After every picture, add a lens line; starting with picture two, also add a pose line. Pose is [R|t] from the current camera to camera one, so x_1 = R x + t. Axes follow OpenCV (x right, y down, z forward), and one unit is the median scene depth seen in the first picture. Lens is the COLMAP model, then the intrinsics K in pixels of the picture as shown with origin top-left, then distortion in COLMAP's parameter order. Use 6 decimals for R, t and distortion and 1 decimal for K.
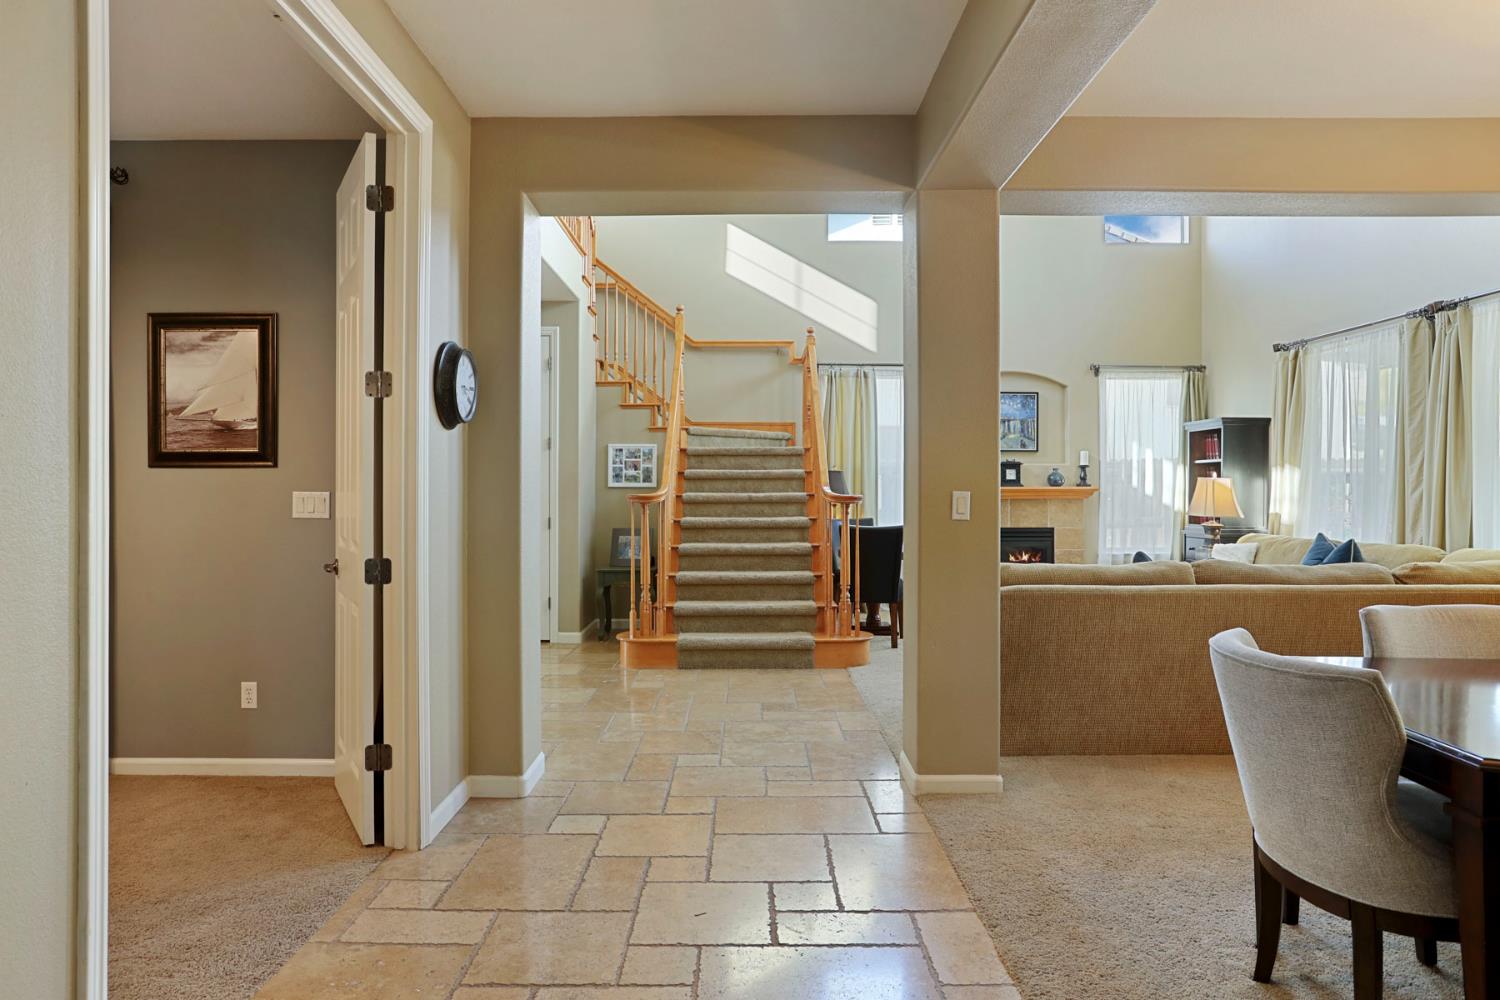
lens RADIAL K [[928.4, 0, 750.0], [0, 928.4, 500.0], [0, 0, 1]] dist [0.001365, 0.000347]
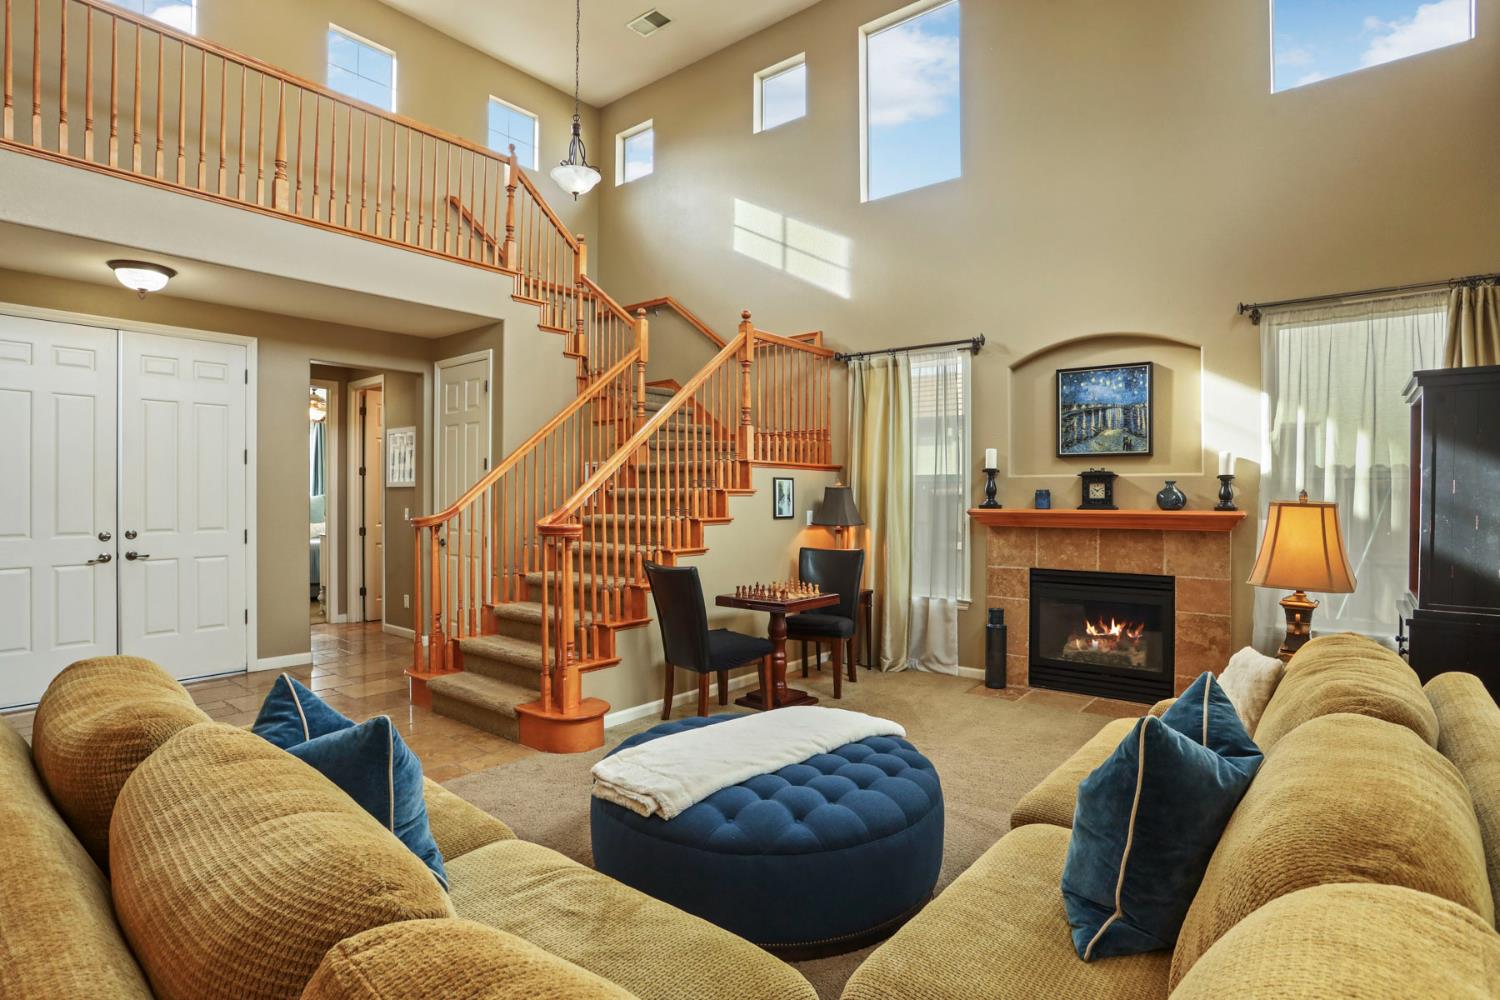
lens RADIAL K [[767.2, 0, 722.0], [0, 767.2, 511.7], [0, 0, 1]] dist [-0.074792, 0.033197]
pose [[0.756476, 0.012549, -0.653901, 0.428250], [-0.010828, 0.999919, 0.006663, -0.013797], [0.653931, 0.002040, 0.756551, 0.425512]]
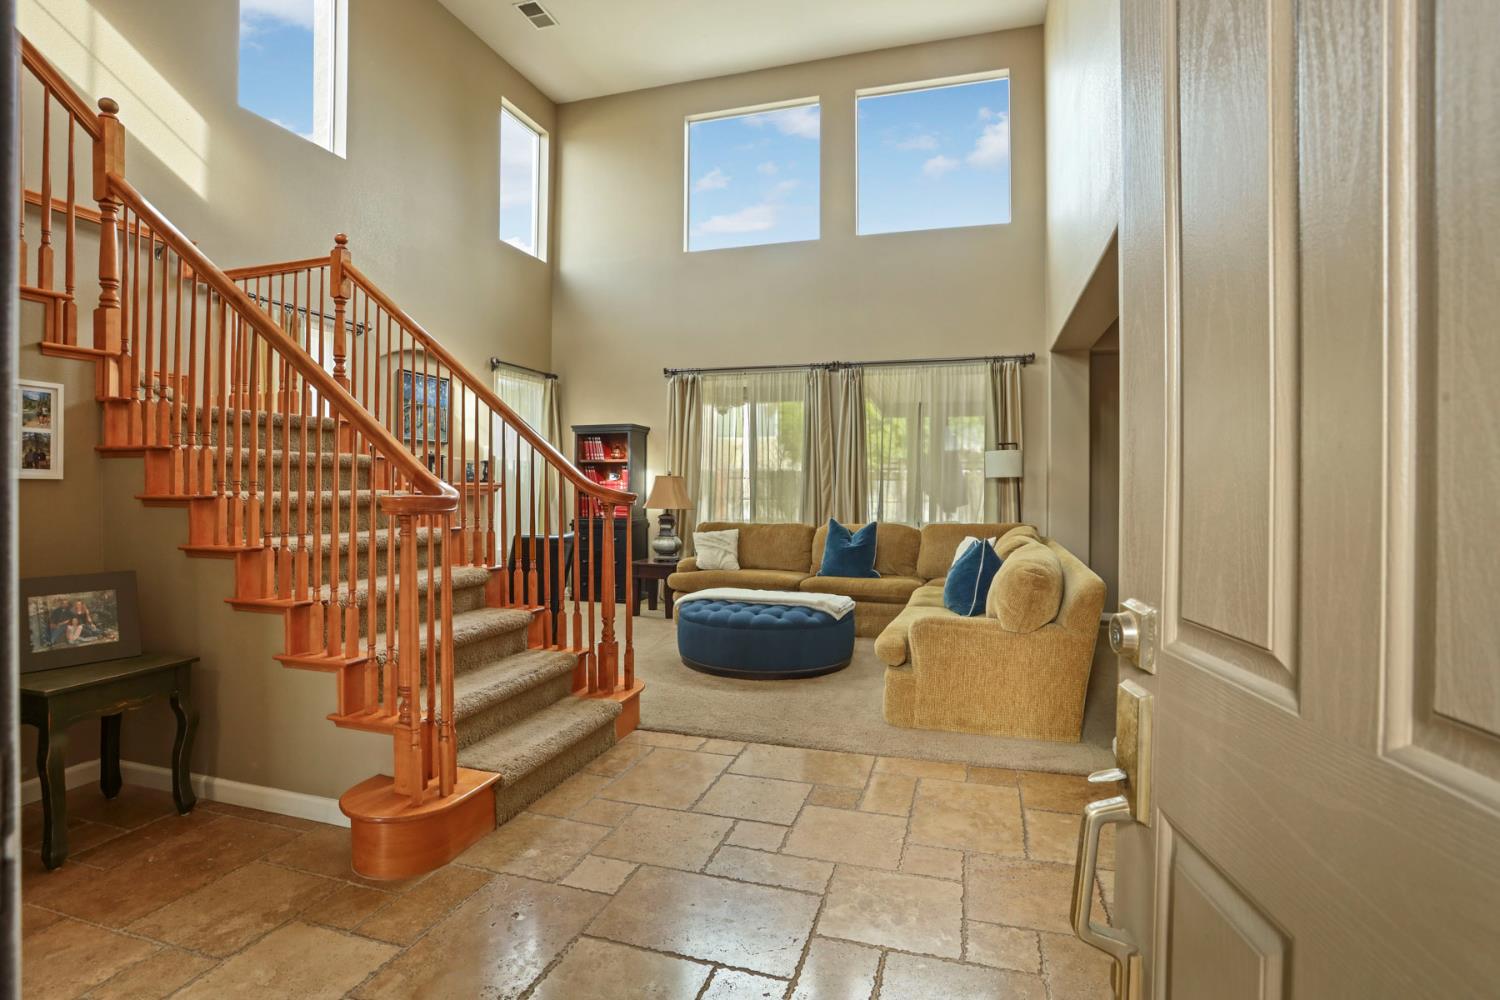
lens RADIAL K [[733.0, 0, 743.7], [0, 733.0, 479.8], [0, 0, 1]] dist [-0.063188, 0.026964]
pose [[0.305478, 0.007542, 0.952169, -0.281251], [0.007965, 0.999913, -0.010476, -0.006980], [-0.952166, 0.010785, 0.305391, 0.515035]]
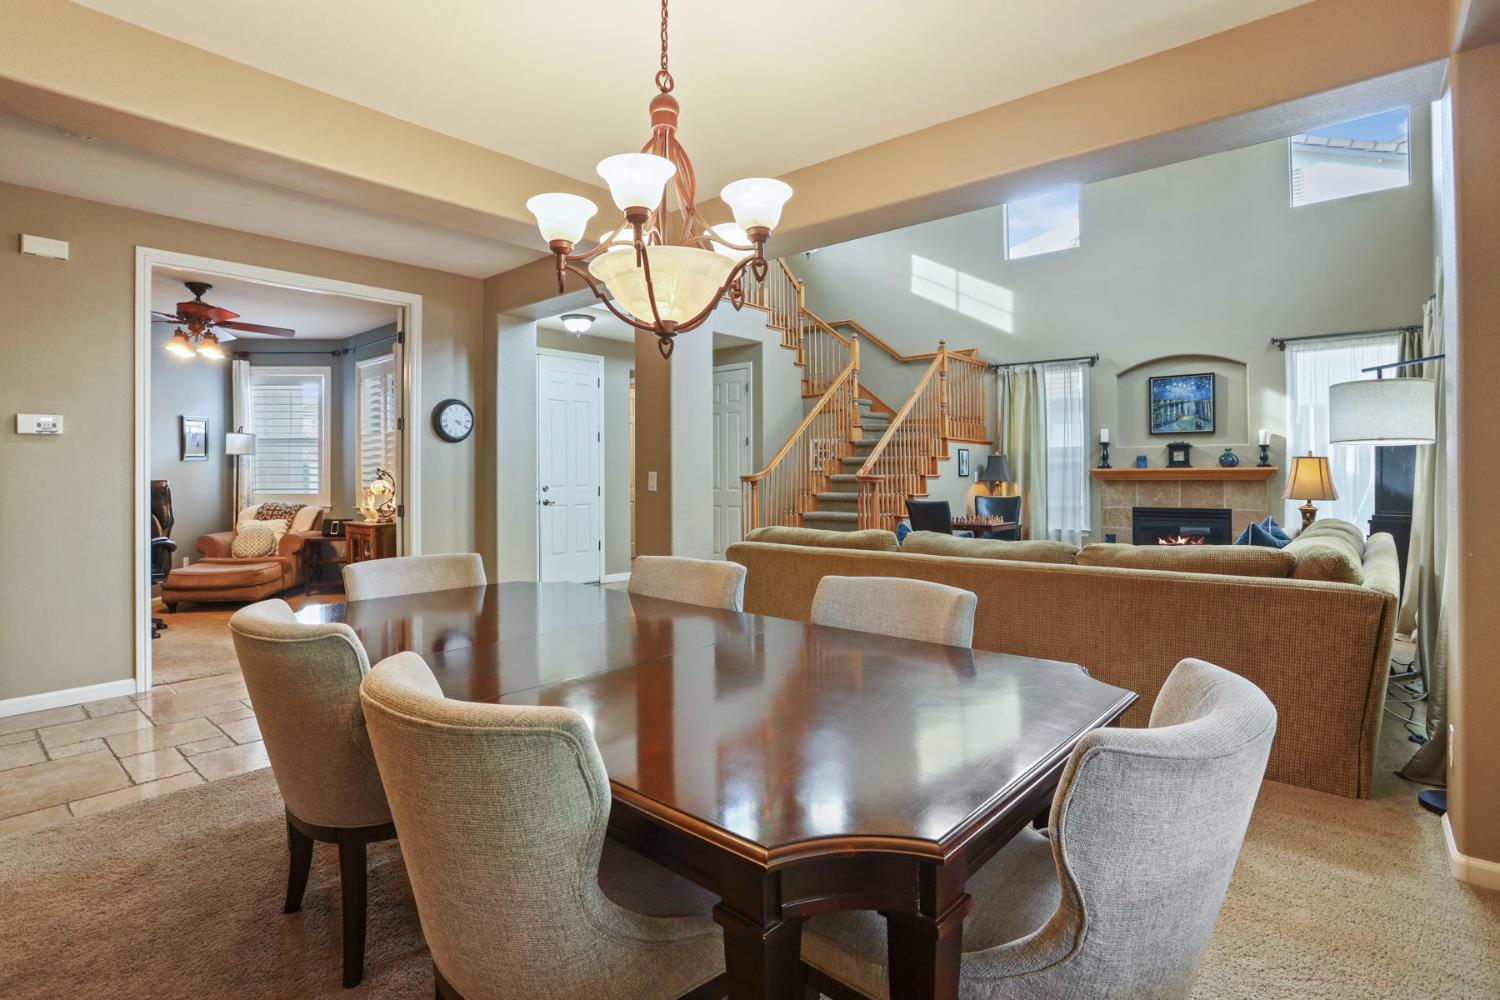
lens RADIAL K [[733.0, 0, 743.7], [0, 733.0, 479.8], [0, 0, 1]] dist [-0.063188, 0.026964]
pose [[0.743062, 0.000991, -0.669221, 0.452962], [-0.004477, 0.999984, -0.003490, 0.003245], [0.669207, 0.005589, 0.743055, 0.097620]]
